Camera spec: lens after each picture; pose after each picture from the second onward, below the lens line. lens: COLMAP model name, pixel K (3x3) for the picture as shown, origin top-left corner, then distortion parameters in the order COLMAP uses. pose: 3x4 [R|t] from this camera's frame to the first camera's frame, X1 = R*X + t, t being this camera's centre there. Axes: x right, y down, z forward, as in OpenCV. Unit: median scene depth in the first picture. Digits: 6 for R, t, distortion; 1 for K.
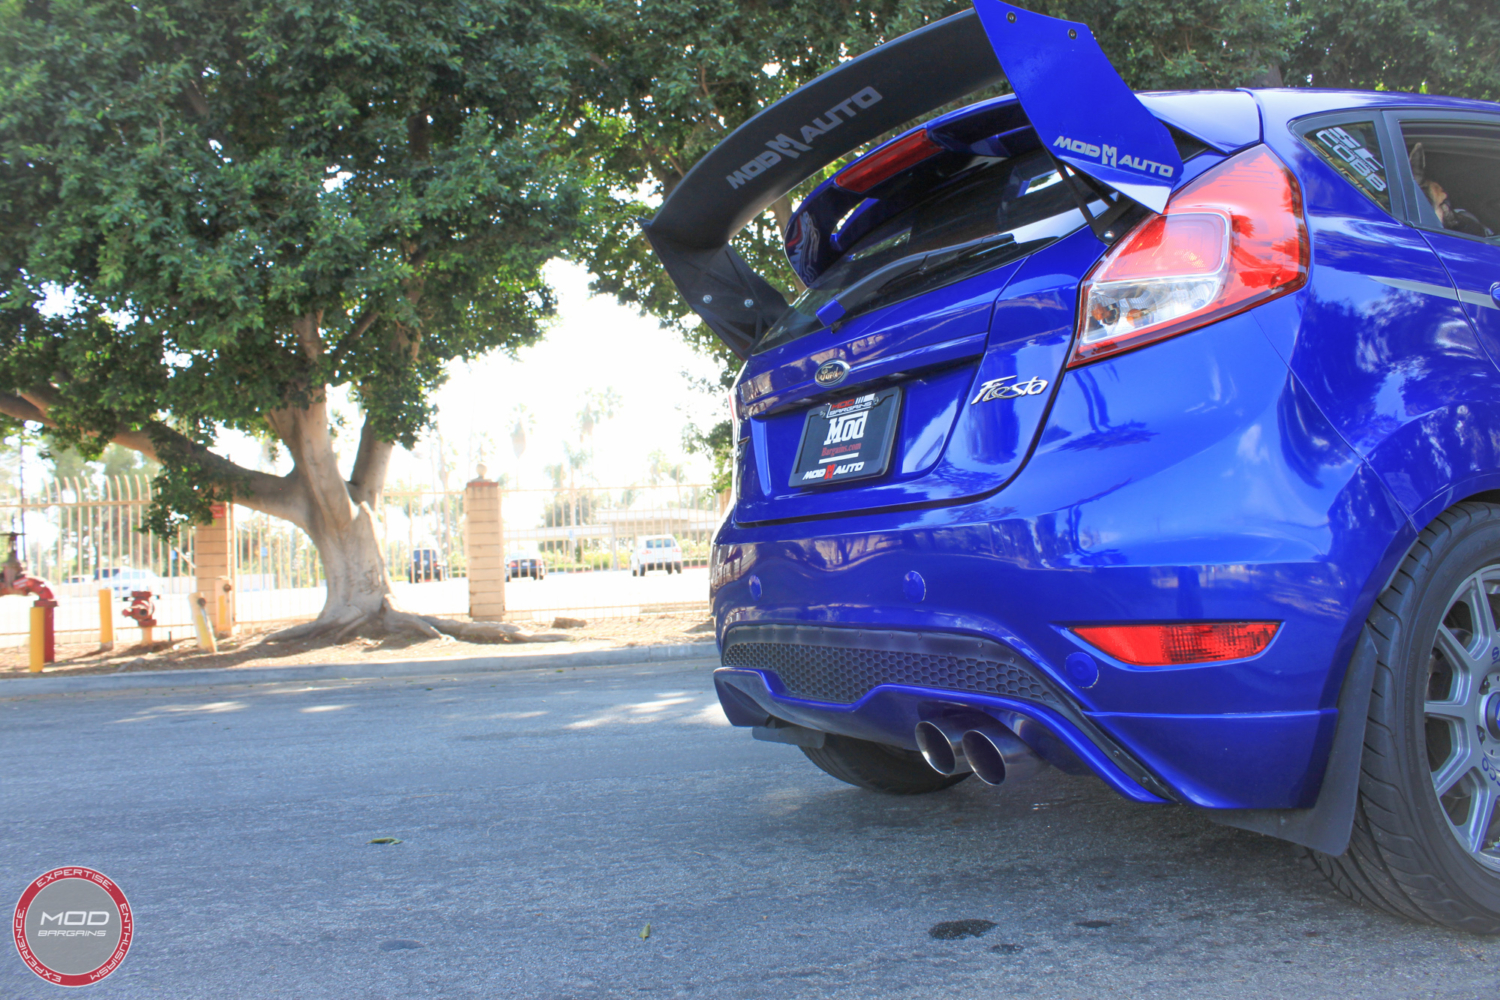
lens RADIAL K [[1235.9, 0, 770.0], [0, 1235.9, 480.2], [0, 0, 1]] dist [-0.166980, 0.134051]
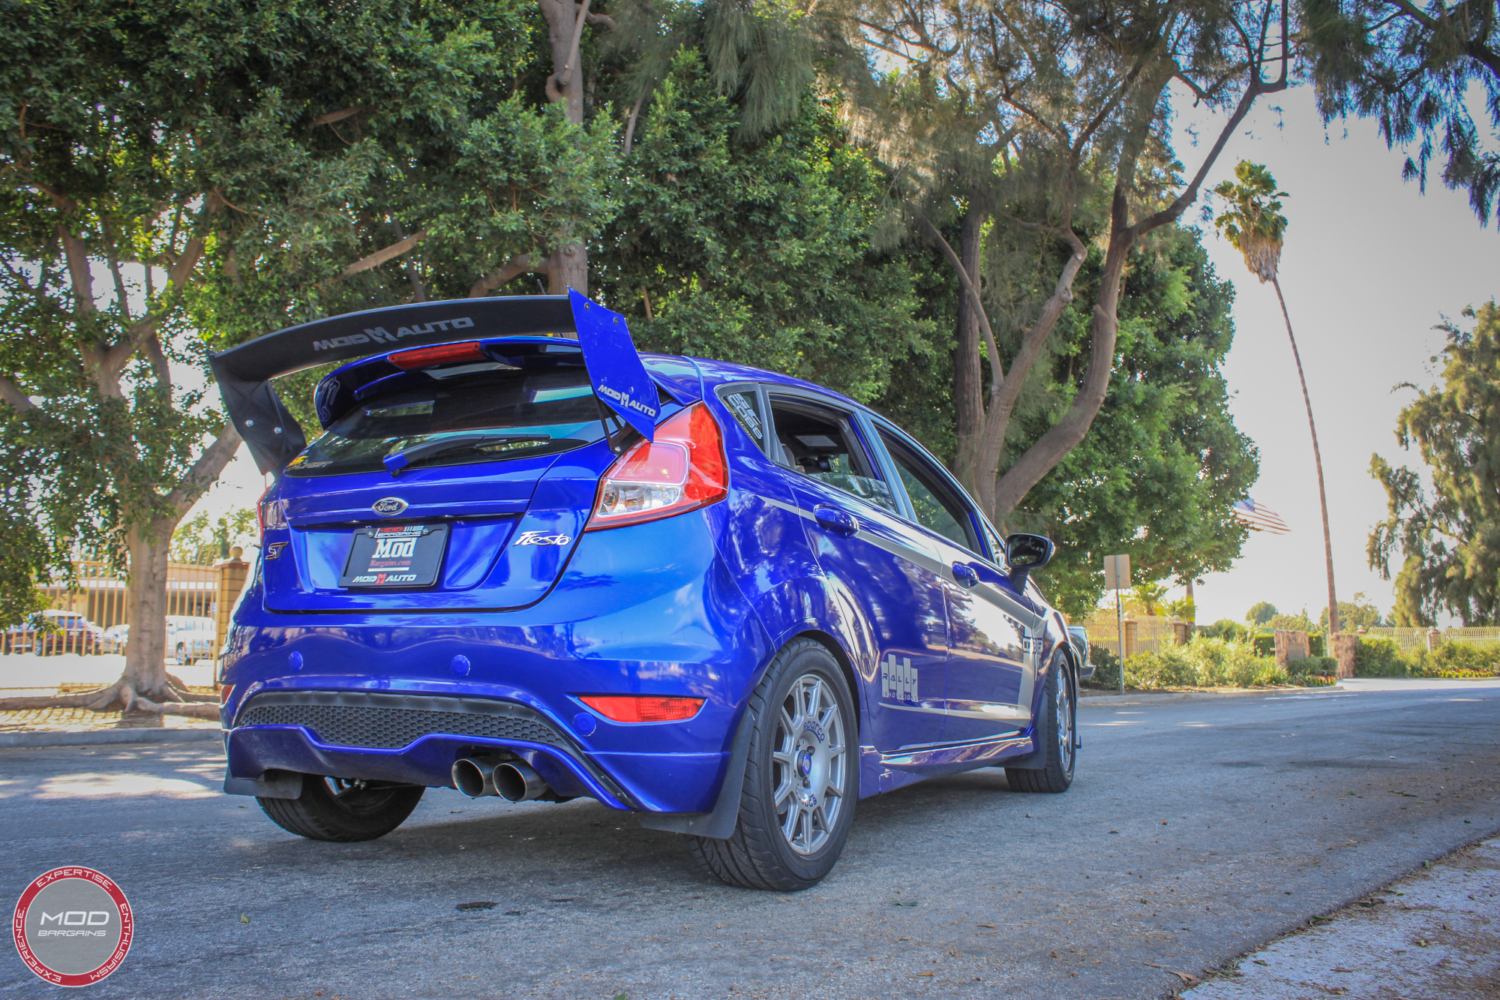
lens RADIAL K [[1235.9, 0, 720.2], [0, 1235.9, 517.4], [0, 0, 1]] dist [-0.166980, 0.134051]
pose [[0.836431, 0.114824, 0.535909, -0.432967], [-0.088219, 0.993264, -0.075127, -0.006617], [-0.540926, 0.015562, 0.840926, -0.392104]]
